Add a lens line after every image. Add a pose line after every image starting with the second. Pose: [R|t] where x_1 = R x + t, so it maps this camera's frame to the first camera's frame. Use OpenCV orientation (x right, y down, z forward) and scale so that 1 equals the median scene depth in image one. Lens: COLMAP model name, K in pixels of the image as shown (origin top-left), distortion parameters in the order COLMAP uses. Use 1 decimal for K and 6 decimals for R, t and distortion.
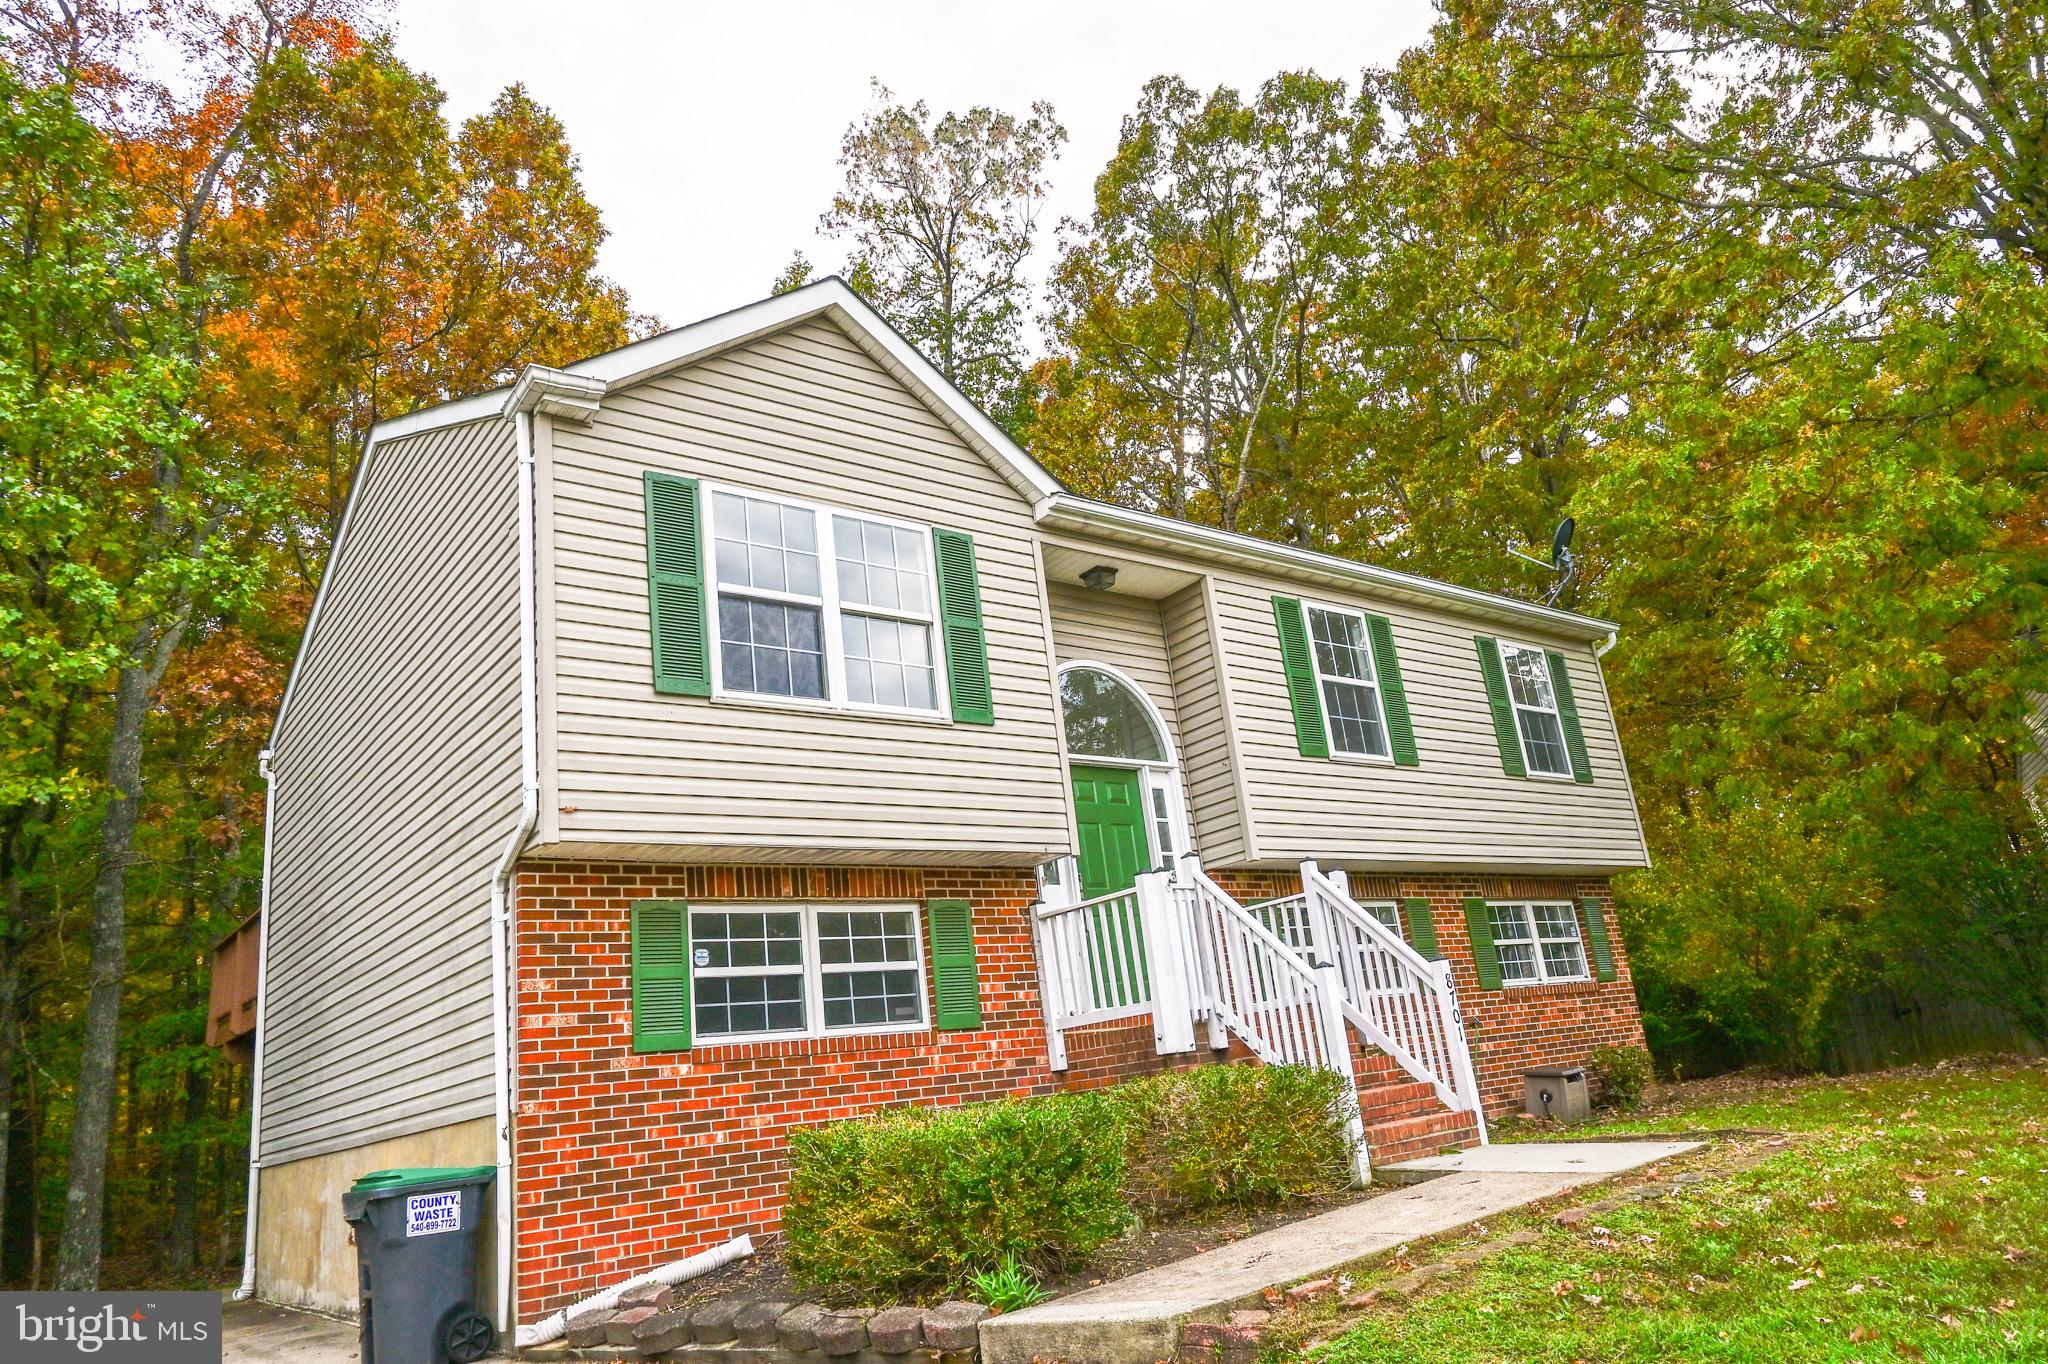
lens RADIAL K [[1413.9, 0, 1022.9], [0, 1413.9, 696.3], [0, 0, 1]] dist [-0.005536, 0.001649]
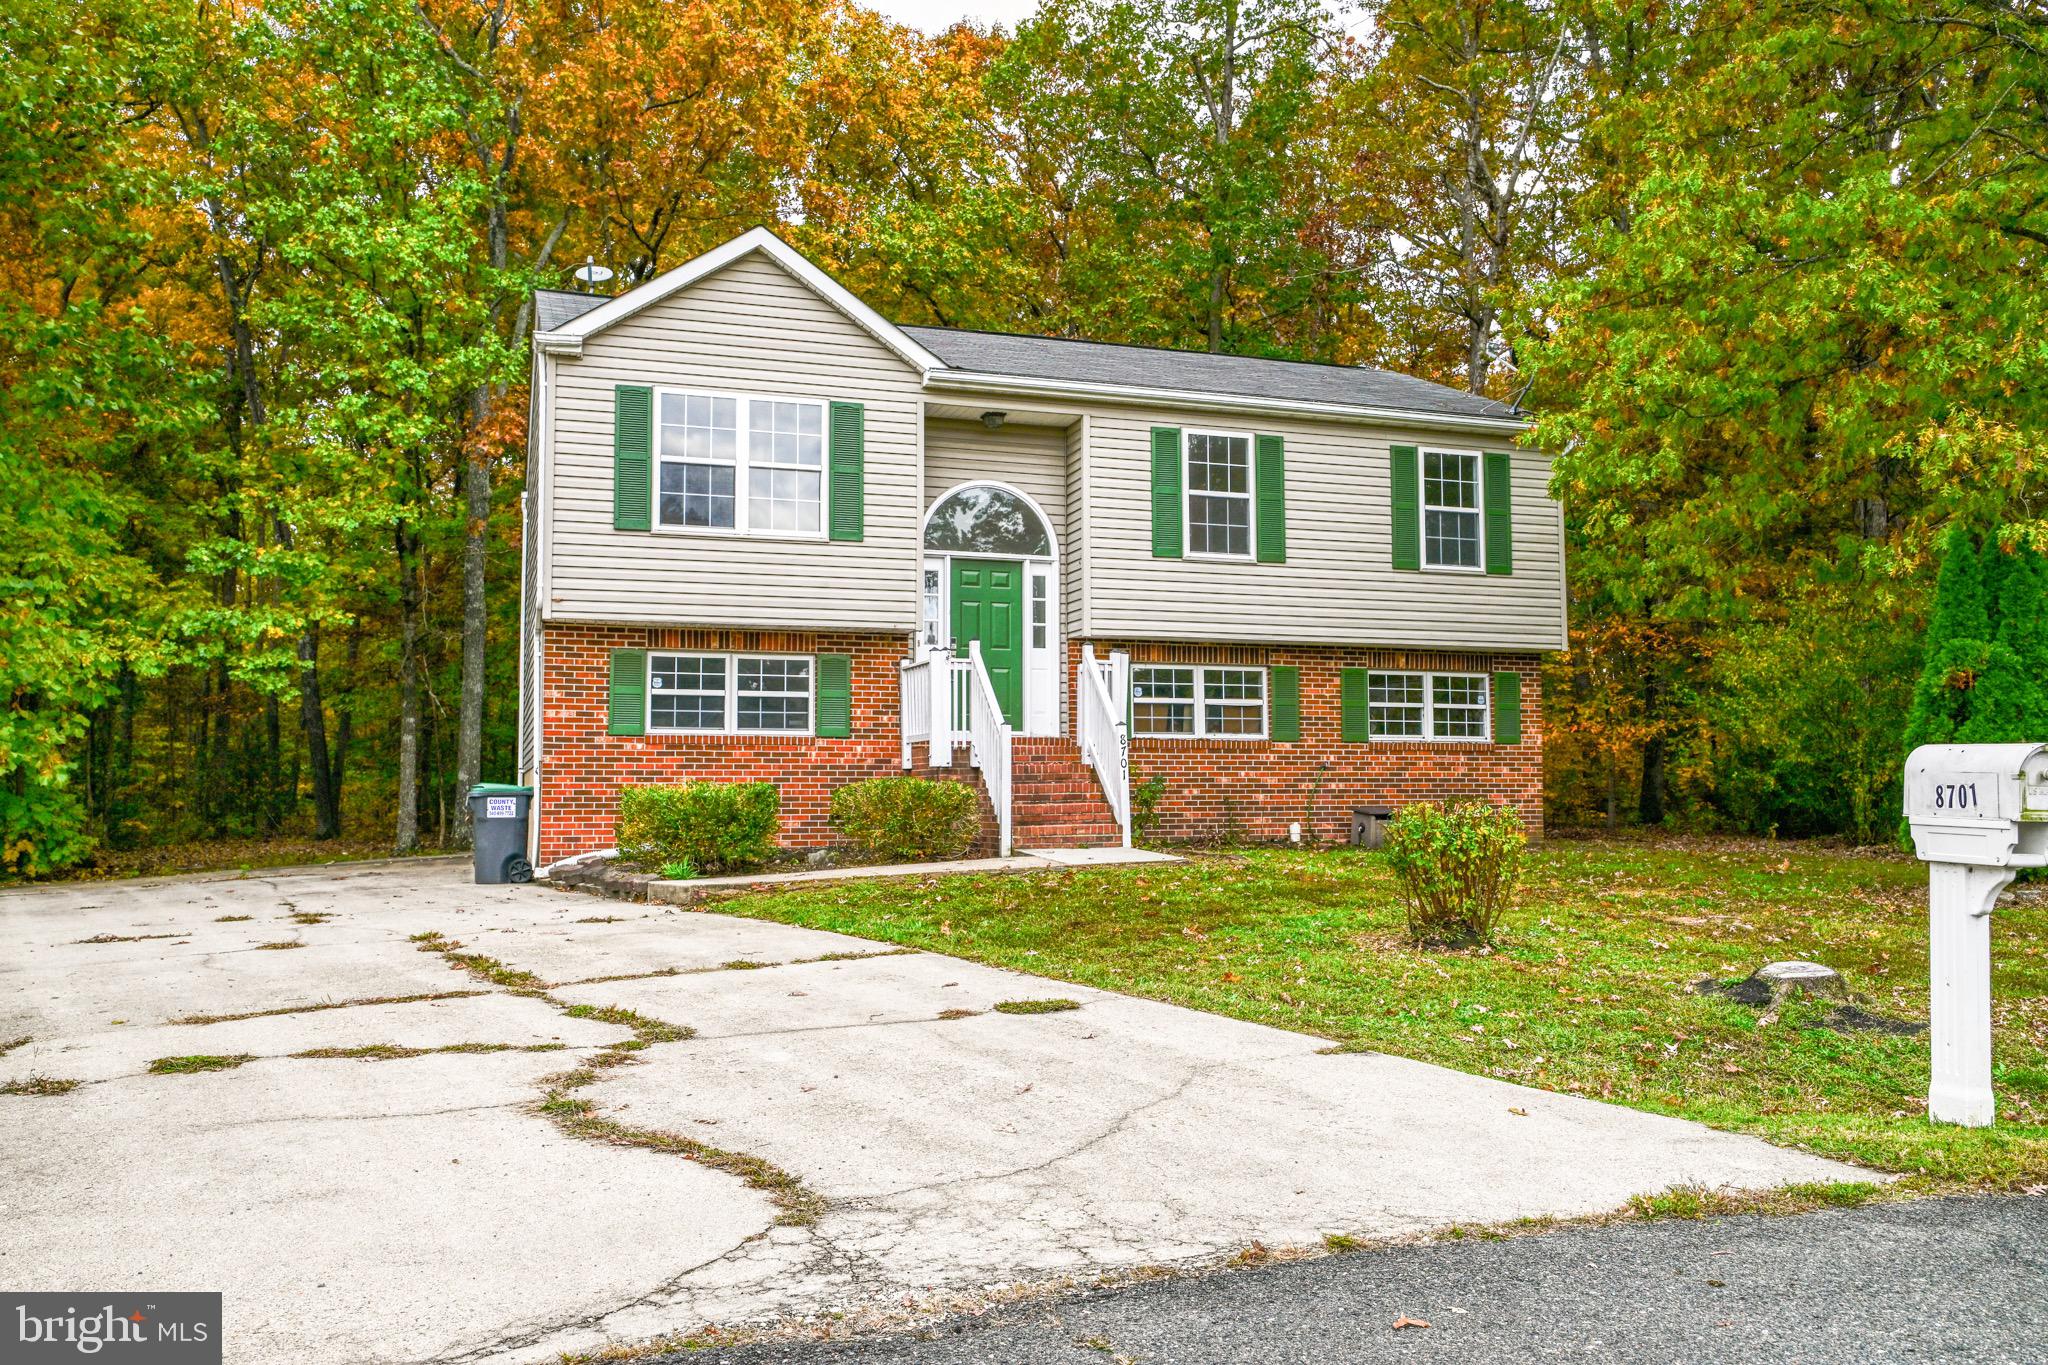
lens RADIAL K [[1687.0, 0, 1022.4], [0, 1687.0, 739.6], [0, 0, 1]] dist [-0.002829, 0.002126]
pose [[0.935041, 0.101135, -0.339808, 0.774232], [-0.007284, 0.963729, 0.266785, -0.257511], [0.354464, -0.246979, 0.901863, -0.601211]]
